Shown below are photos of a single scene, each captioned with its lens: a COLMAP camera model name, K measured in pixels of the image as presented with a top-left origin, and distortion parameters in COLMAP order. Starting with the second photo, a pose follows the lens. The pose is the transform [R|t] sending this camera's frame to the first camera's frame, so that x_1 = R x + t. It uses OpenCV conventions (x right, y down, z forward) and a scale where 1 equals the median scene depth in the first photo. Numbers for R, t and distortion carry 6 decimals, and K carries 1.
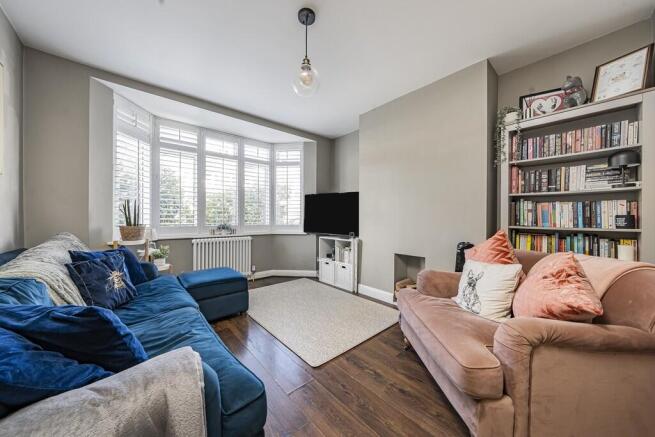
lens RADIAL K [[223.1, 0, 325.4], [0, 223.1, 217.3], [0, 0, 1]] dist [-0.000845, 0.000058]
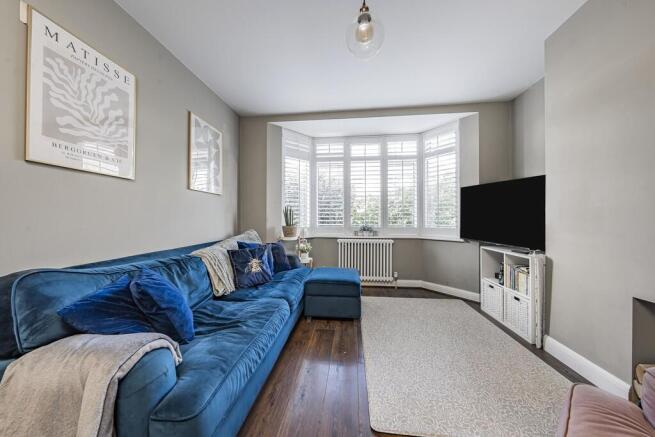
lens RADIAL K [[223.1, 0, 325.4], [0, 223.1, 217.3], [0, 0, 1]] dist [-0.000845, 0.000058]
pose [[0.683081, -0.008941, -0.730288, 0.169477], [0.003305, 0.999953, -0.009151, 0.001197], [0.730335, 0.003838, 0.683078, 0.185231]]
